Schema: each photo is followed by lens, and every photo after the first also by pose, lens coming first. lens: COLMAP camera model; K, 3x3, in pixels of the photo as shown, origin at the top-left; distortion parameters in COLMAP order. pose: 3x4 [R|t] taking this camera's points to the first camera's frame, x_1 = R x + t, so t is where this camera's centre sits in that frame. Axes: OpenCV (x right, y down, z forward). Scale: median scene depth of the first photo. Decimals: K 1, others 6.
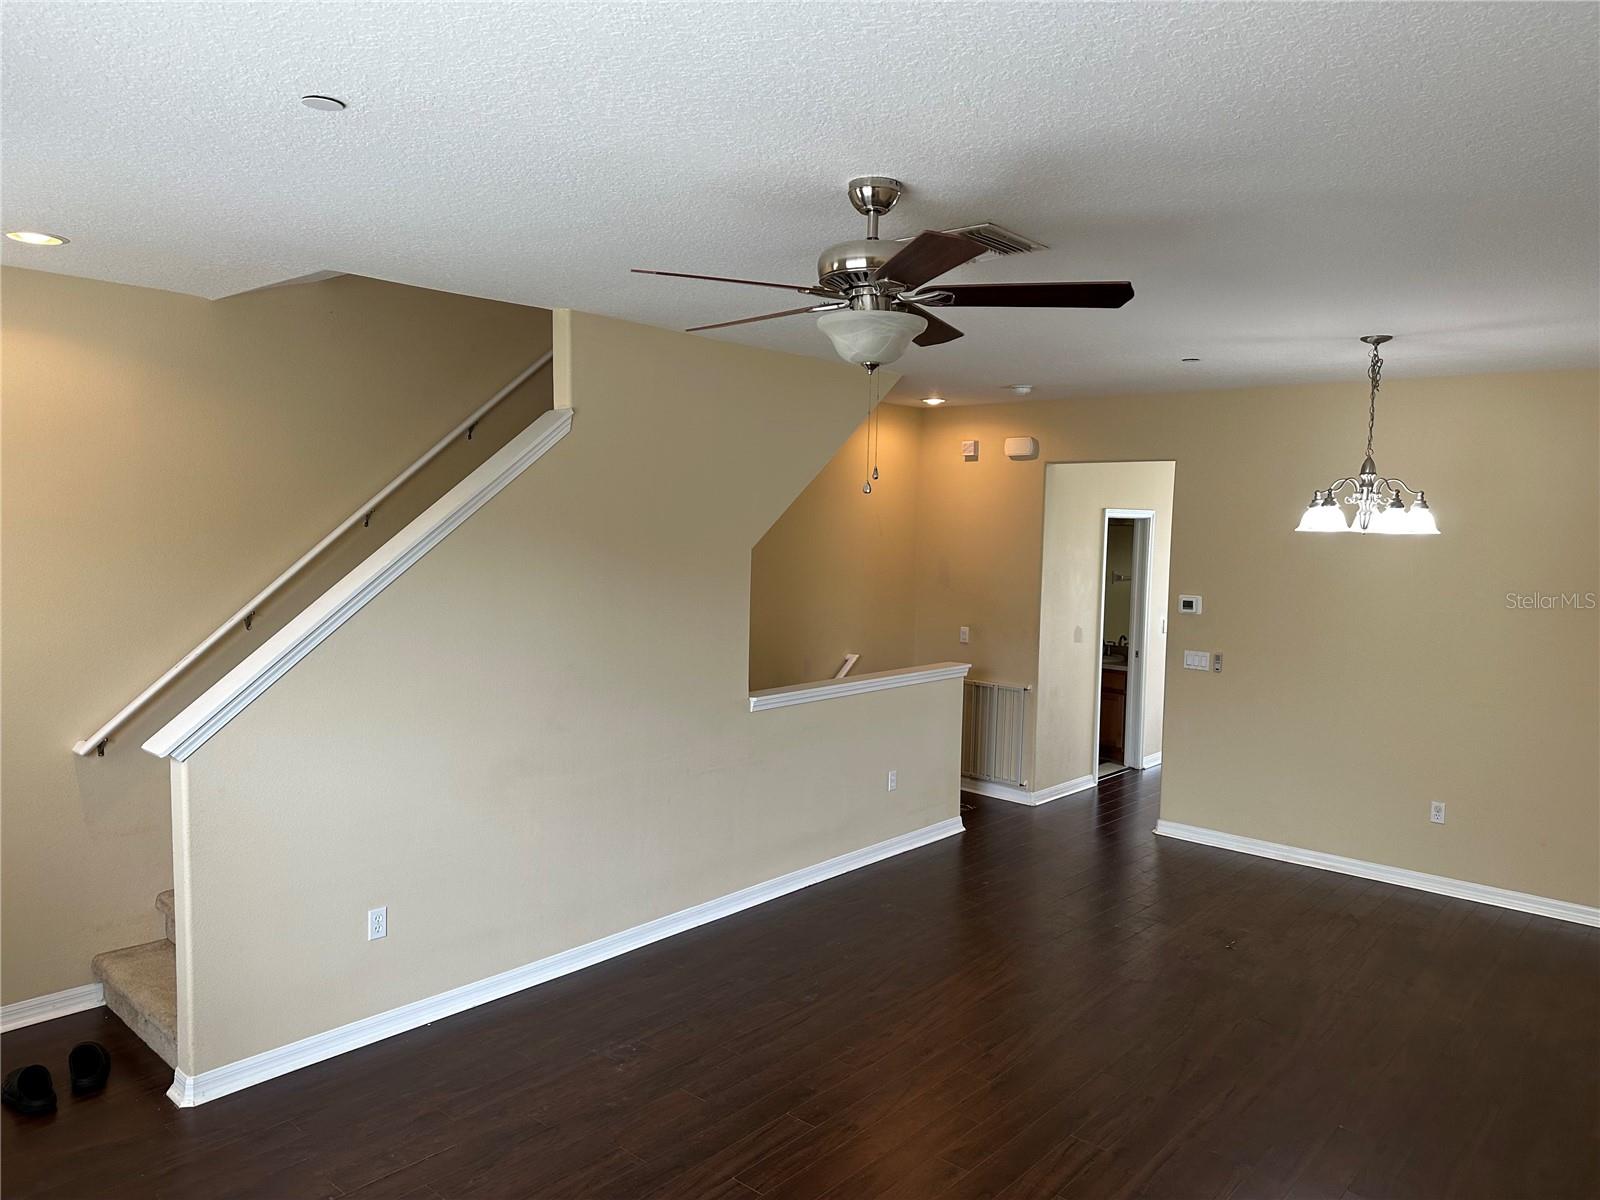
lens RADIAL K [[1115.0, 0, 800.0], [0, 1115.0, 600.0], [0, 0, 1]] dist [0.014267, -0.000699]
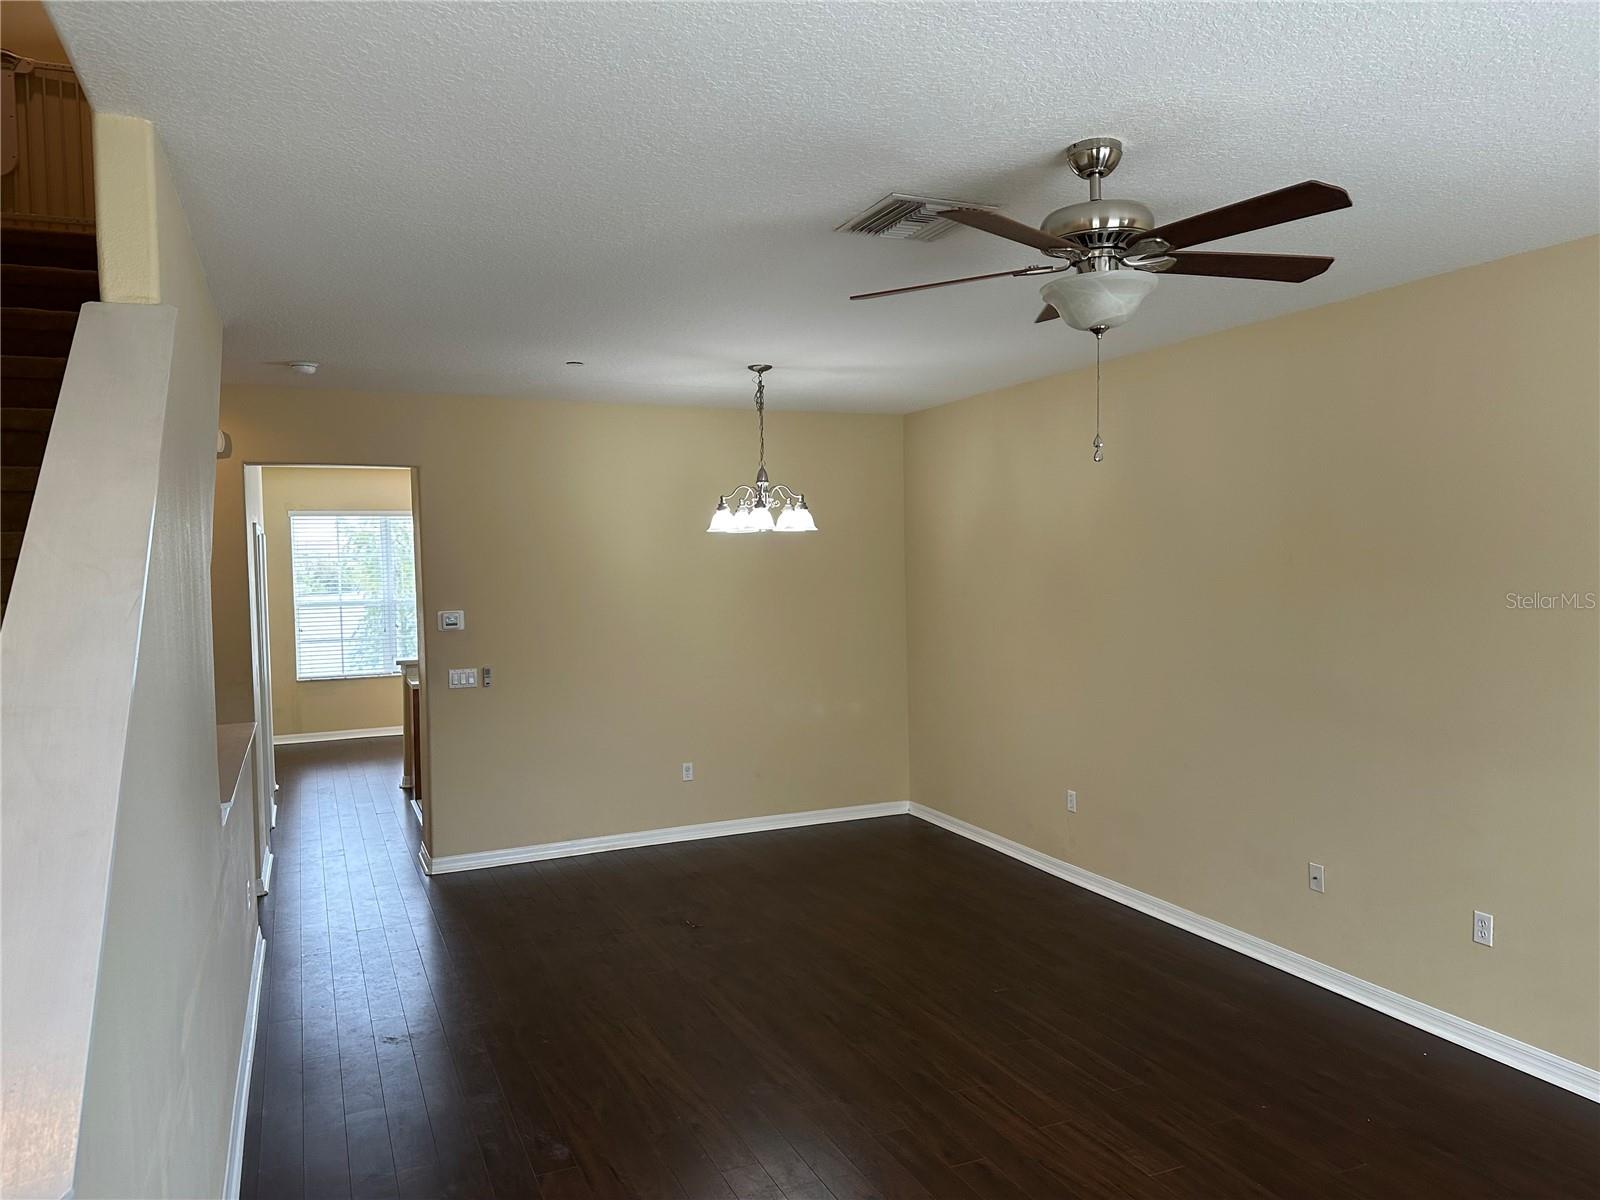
lens RADIAL K [[1111.9, 0, 800.0], [0, 1111.9, 600.0], [0, 0, 1]] dist [0.167556, -0.000605]
pose [[0.438014, -0.064747, 0.896633, -0.445795], [0.096356, 0.995038, 0.024782, -0.010125], [-0.893789, 0.075541, 0.442080, 0.365810]]
